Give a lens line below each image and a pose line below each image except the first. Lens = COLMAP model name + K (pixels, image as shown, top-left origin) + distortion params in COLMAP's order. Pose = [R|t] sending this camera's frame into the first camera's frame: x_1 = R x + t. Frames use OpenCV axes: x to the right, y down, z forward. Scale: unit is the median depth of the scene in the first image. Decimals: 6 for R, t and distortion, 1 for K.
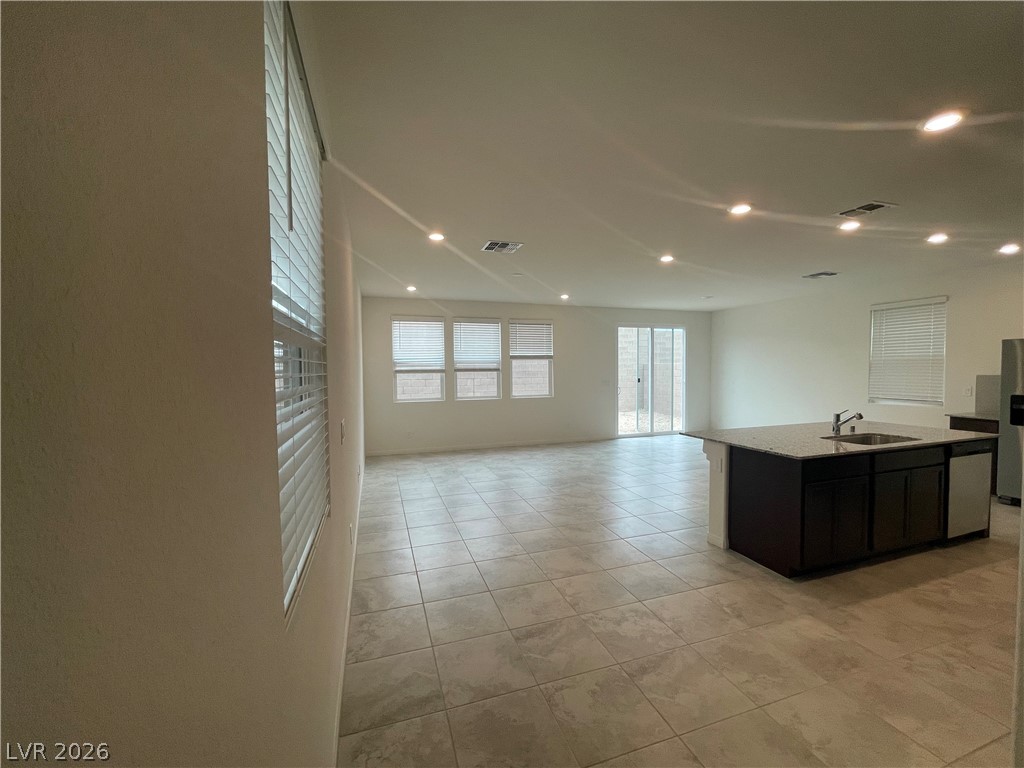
lens RADIAL K [[418.4, 0, 512.4], [0, 418.4, 382.5], [0, 0, 1]] dist [-0.001668, -0.000066]
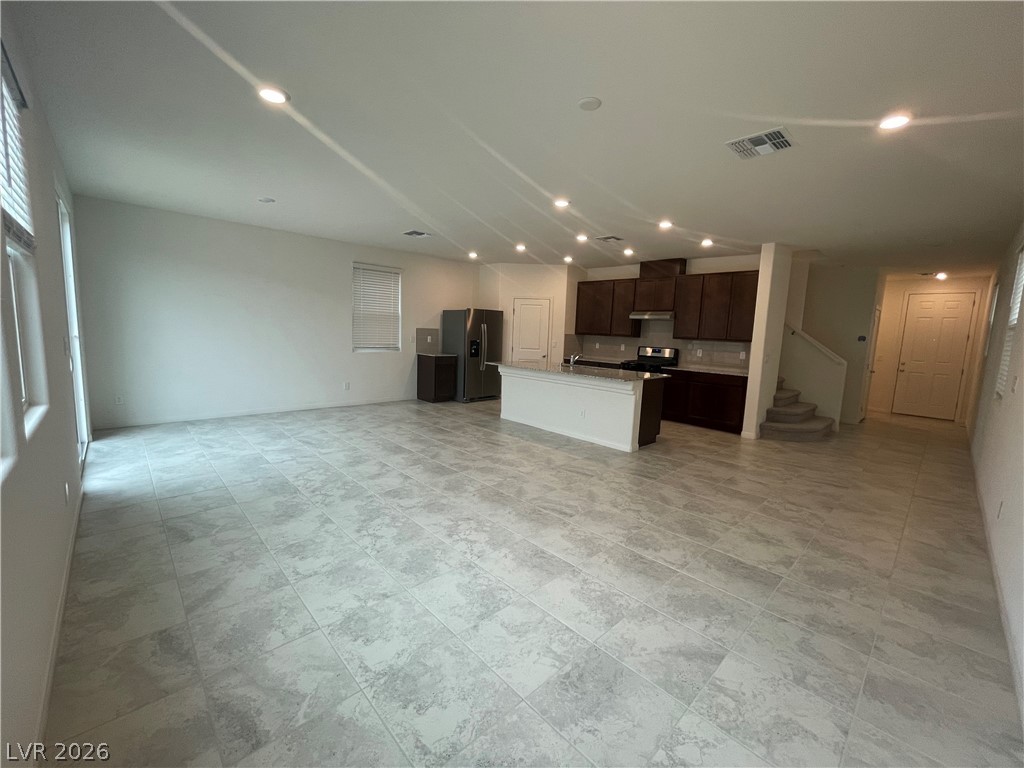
lens RADIAL K [[418.4, 0, 516.3], [0, 418.4, 384.0], [0, 0, 1]] dist [-0.001668, -0.000066]
pose [[-0.430636, -0.123074, 0.894095, -0.244358], [-0.003039, 0.990851, 0.134929, -0.013350], [-0.902520, 0.055388, -0.427070, 0.805967]]
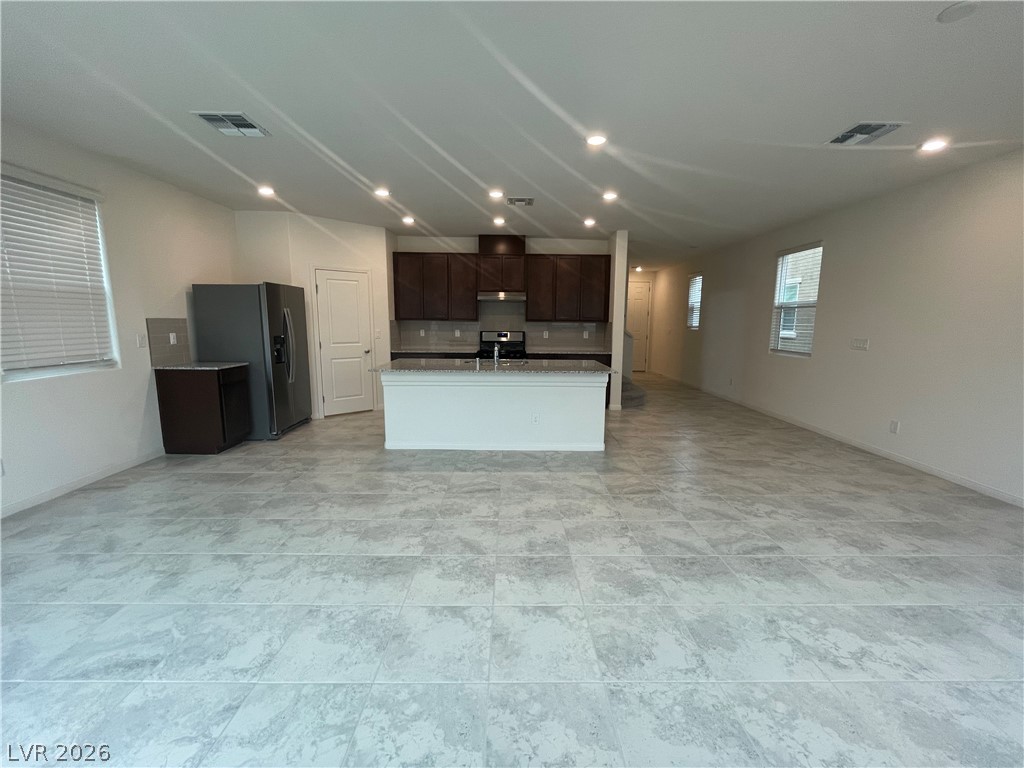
lens RADIAL K [[418.4, 0, 515.3], [0, 418.4, 382.3], [0, 0, 1]] dist [-0.001668, -0.000066]
pose [[-0.952668, -0.044227, 0.300777, 0.147549], [0.010659, 0.983894, 0.178434, -0.018787], [-0.303825, 0.173194, -0.936853, 0.926219]]
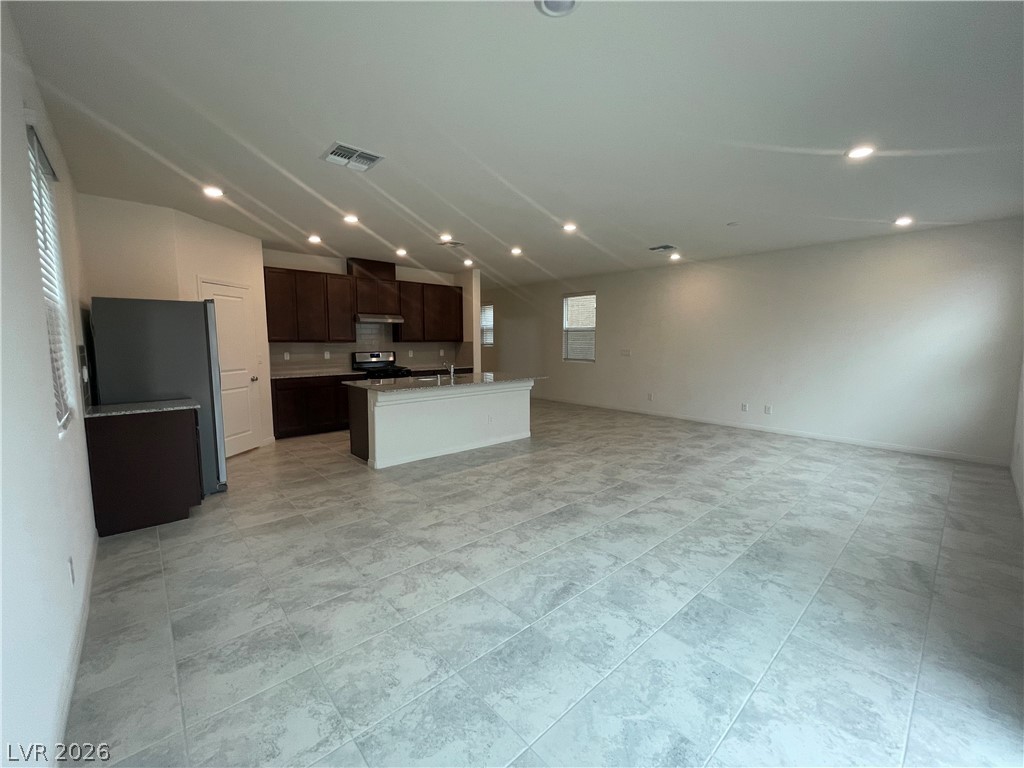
lens RADIAL K [[418.4, 0, 516.7], [0, 418.4, 382.3], [0, 0, 1]] dist [-0.001668, -0.000066]
pose [[-0.912446, 0.048998, -0.406253, 0.498499], [-0.008347, 0.990370, 0.138197, -0.029088], [0.409112, 0.129489, -0.903250, 1.036755]]
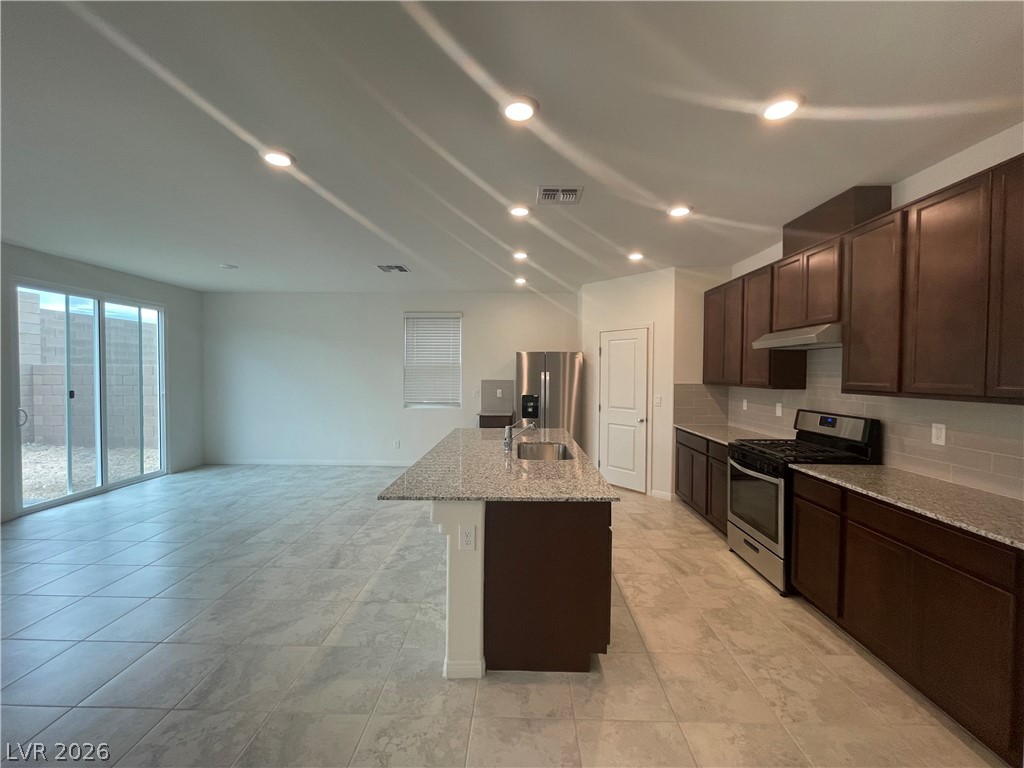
lens RADIAL K [[418.4, 0, 514.6], [0, 418.4, 381.6], [0, 0, 1]] dist [-0.001668, -0.000066]
pose [[0.334852, -0.009660, 0.942221, -0.011576], [0.026106, 0.999659, 0.000971, -0.006633], [-0.941909, 0.024273, 0.334990, 0.300529]]
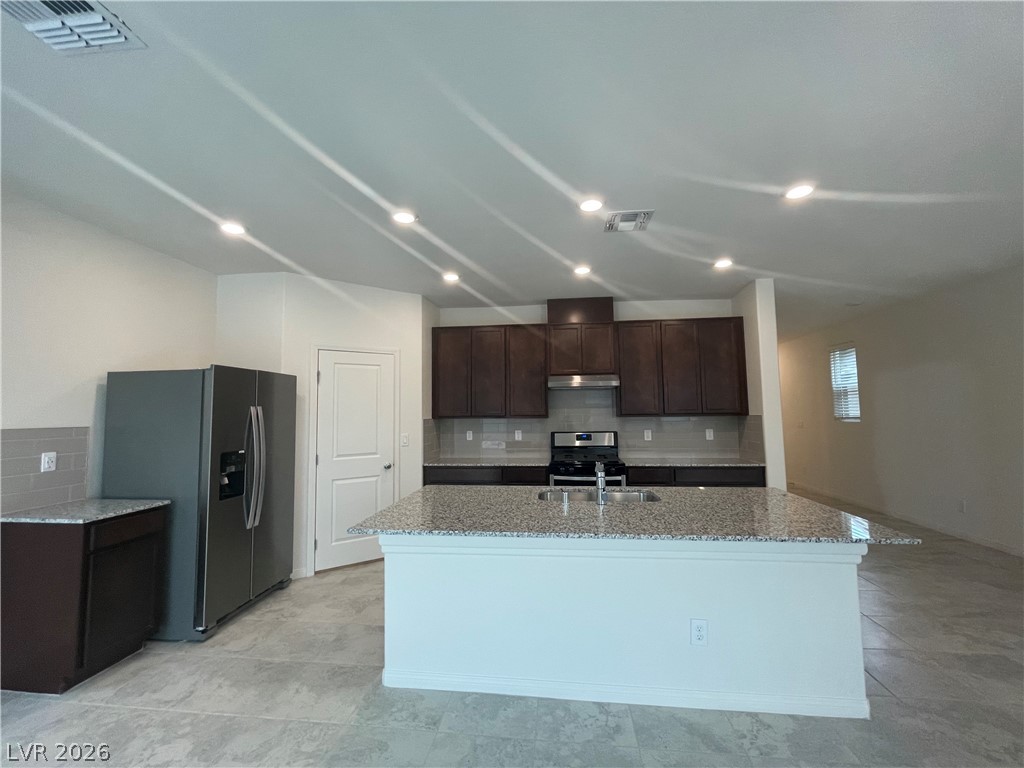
lens RADIAL K [[418.4, 0, 513.7], [0, 418.4, 382.2], [0, 0, 1]] dist [-0.001668, -0.000066]
pose [[-0.906244, 0.049662, 0.419828, 0.265017], [0.035906, 0.998530, -0.040612, -0.017969], [-0.421228, -0.021730, -0.906695, 0.705612]]
